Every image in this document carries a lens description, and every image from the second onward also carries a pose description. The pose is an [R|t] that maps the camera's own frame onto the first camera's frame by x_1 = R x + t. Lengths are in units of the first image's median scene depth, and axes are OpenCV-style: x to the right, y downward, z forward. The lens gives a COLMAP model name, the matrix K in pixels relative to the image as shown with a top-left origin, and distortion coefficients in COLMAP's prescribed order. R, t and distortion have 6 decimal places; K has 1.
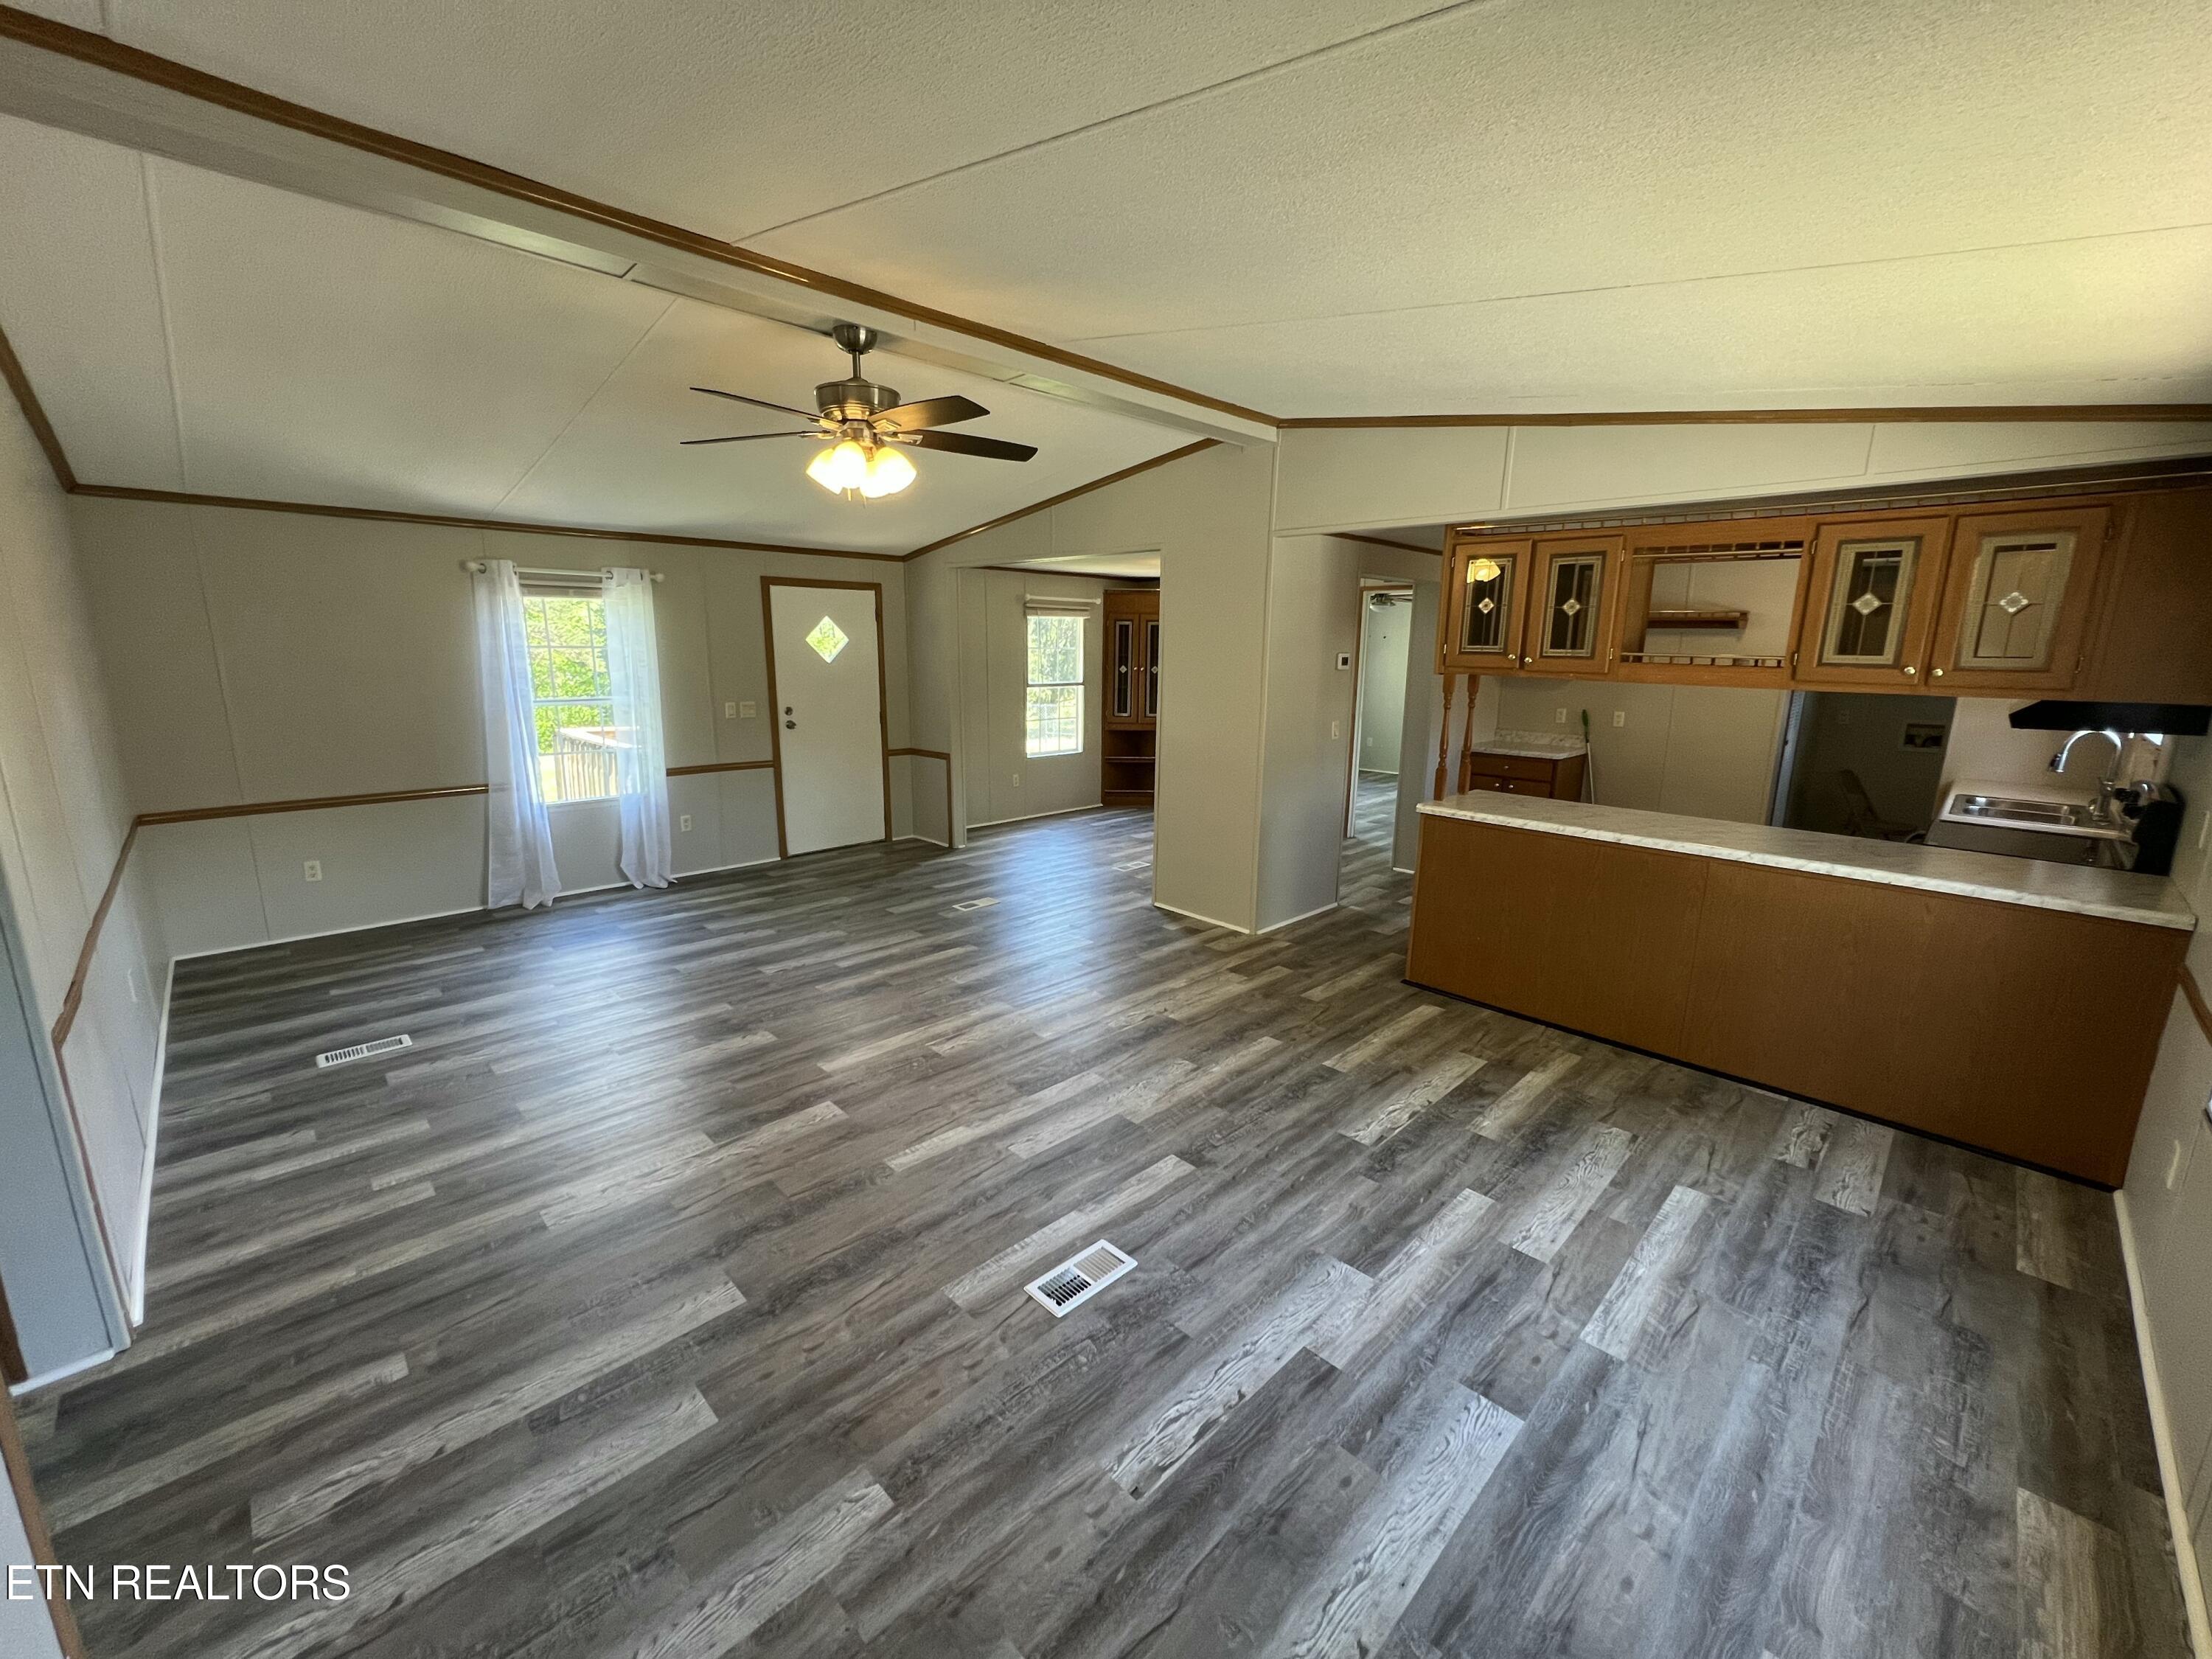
lens RADIAL K [[886.8, 0, 1104.8], [0, 886.8, 826.6], [0, 0, 1]] dist [-0.001776, -0.000023]
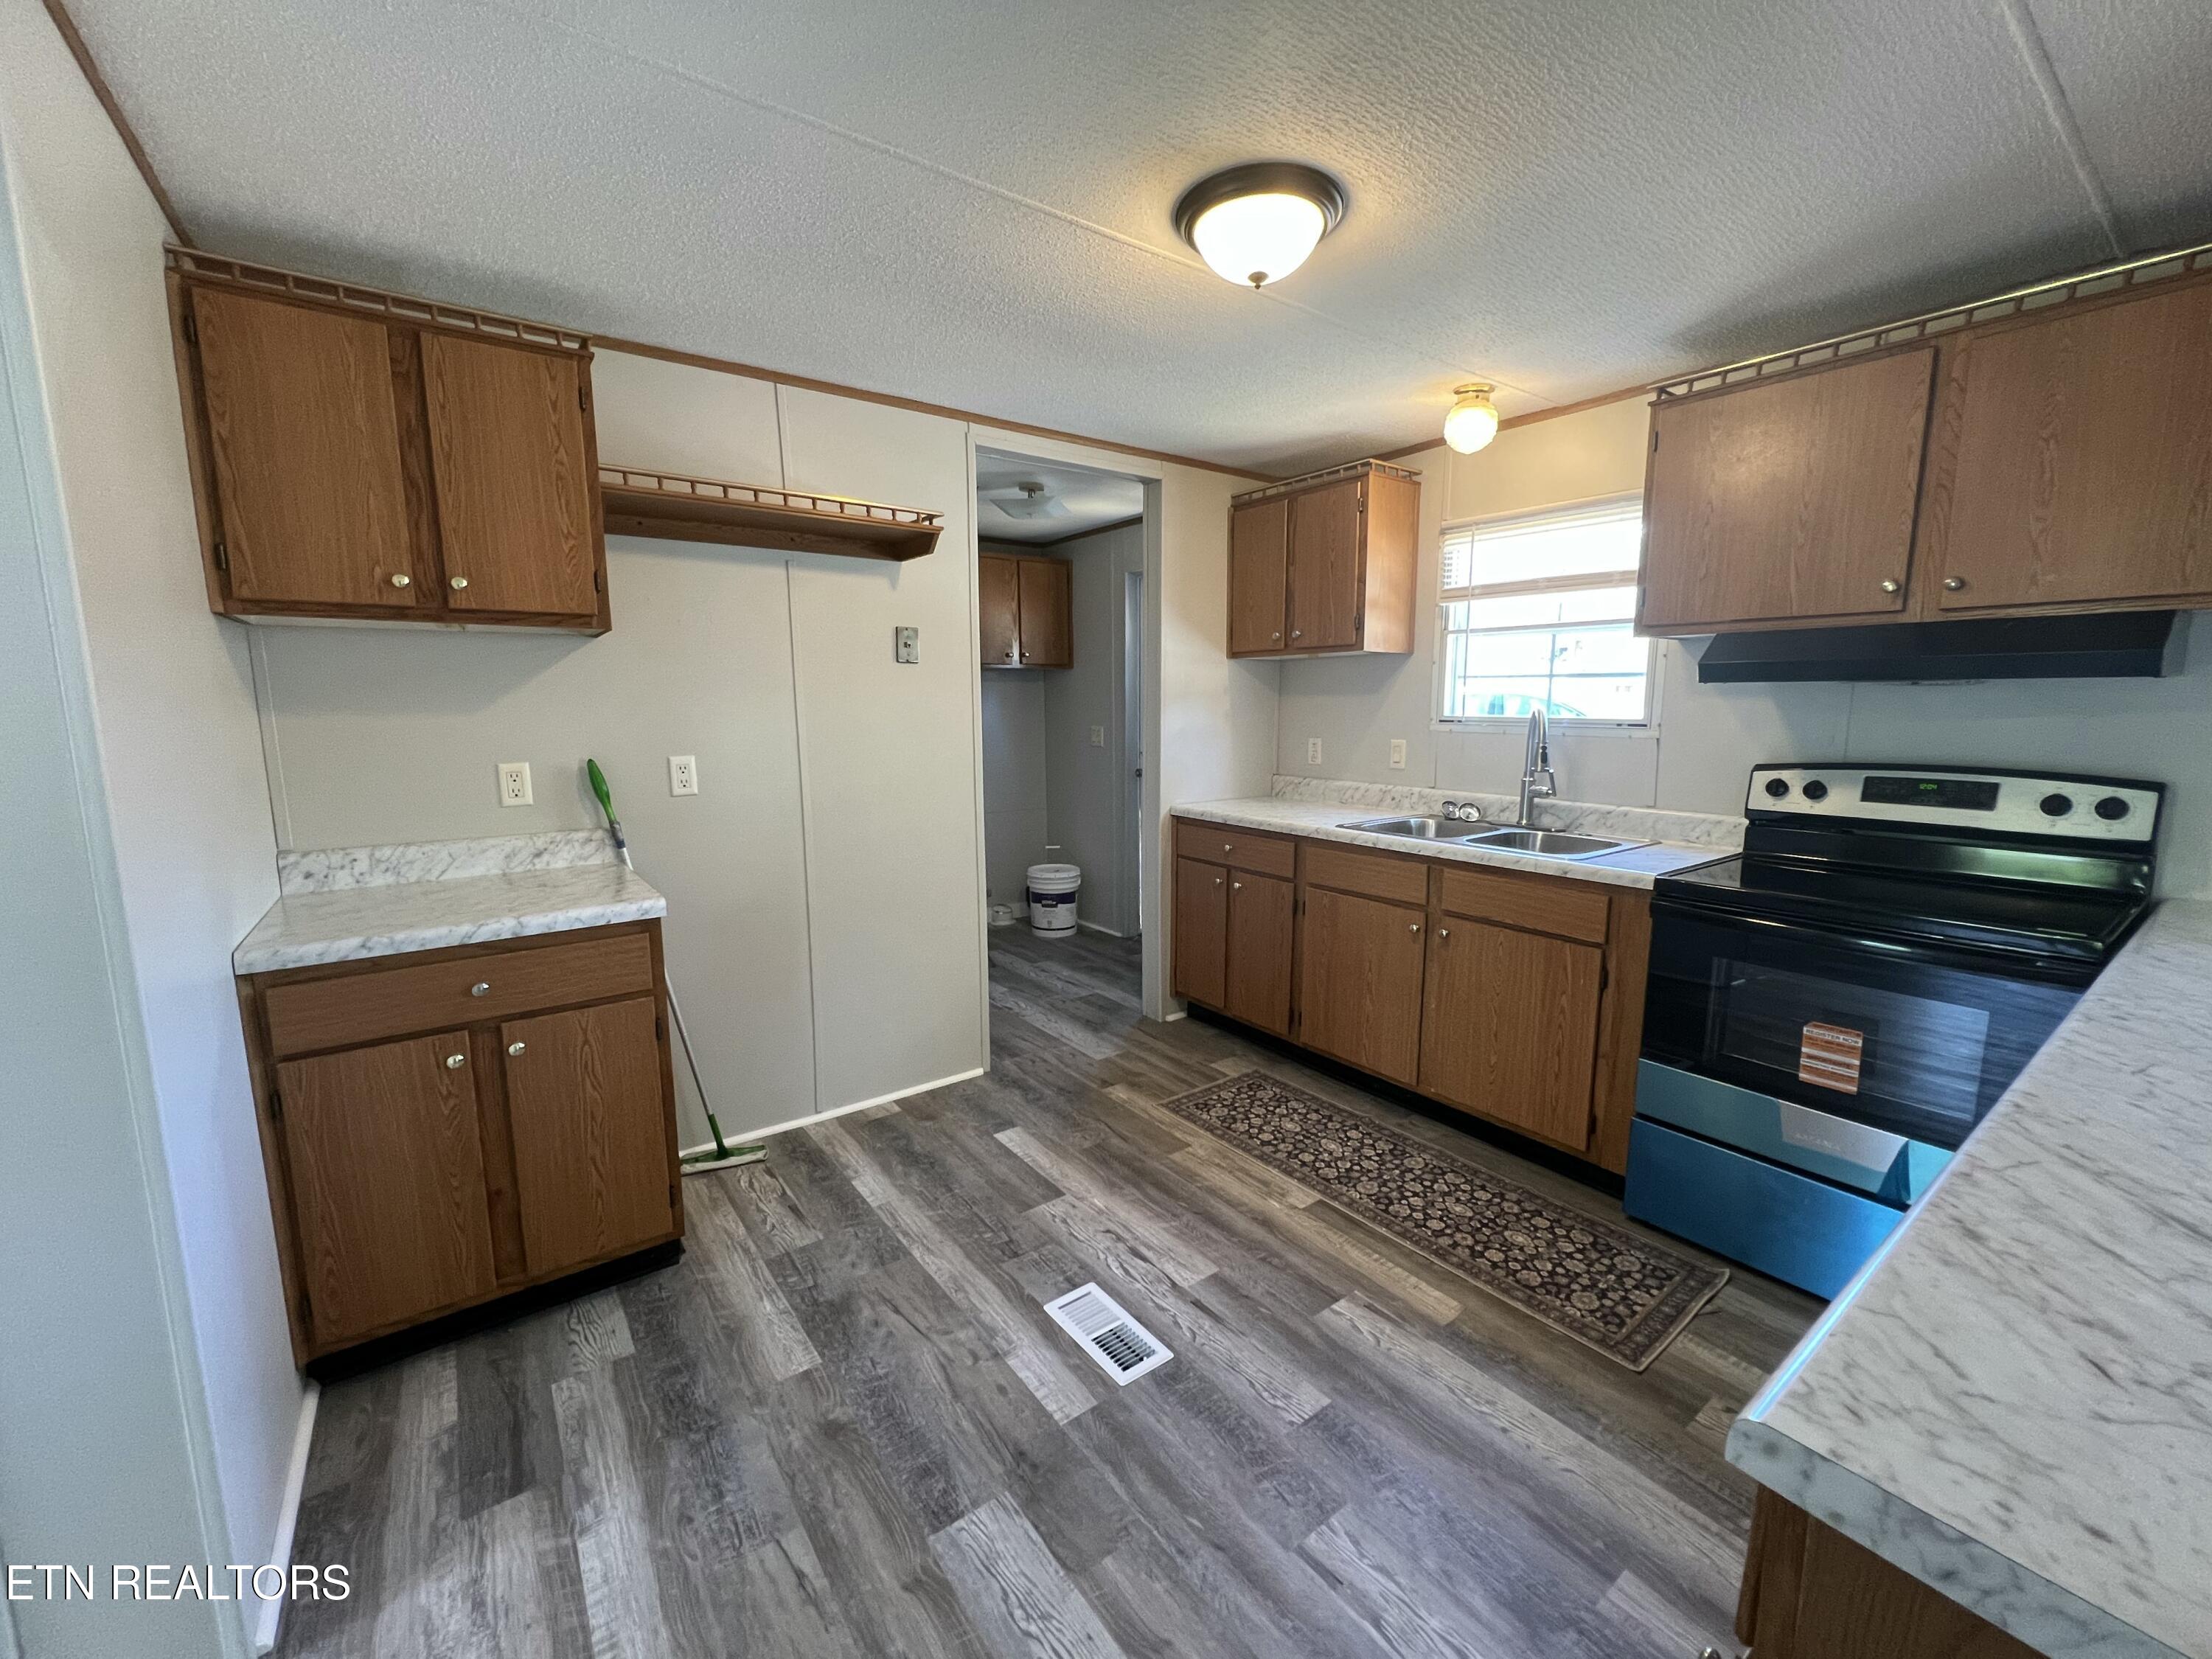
lens RADIAL K [[886.8, 0, 1107.0], [0, 886.8, 824.2], [0, 0, 1]] dist [-0.001776, -0.000023]
pose [[0.140075, -0.151992, 0.978406, 0.371388], [0.207413, 0.970728, 0.121105, -0.180753], [-0.968173, 0.185970, 0.167500, 1.263547]]
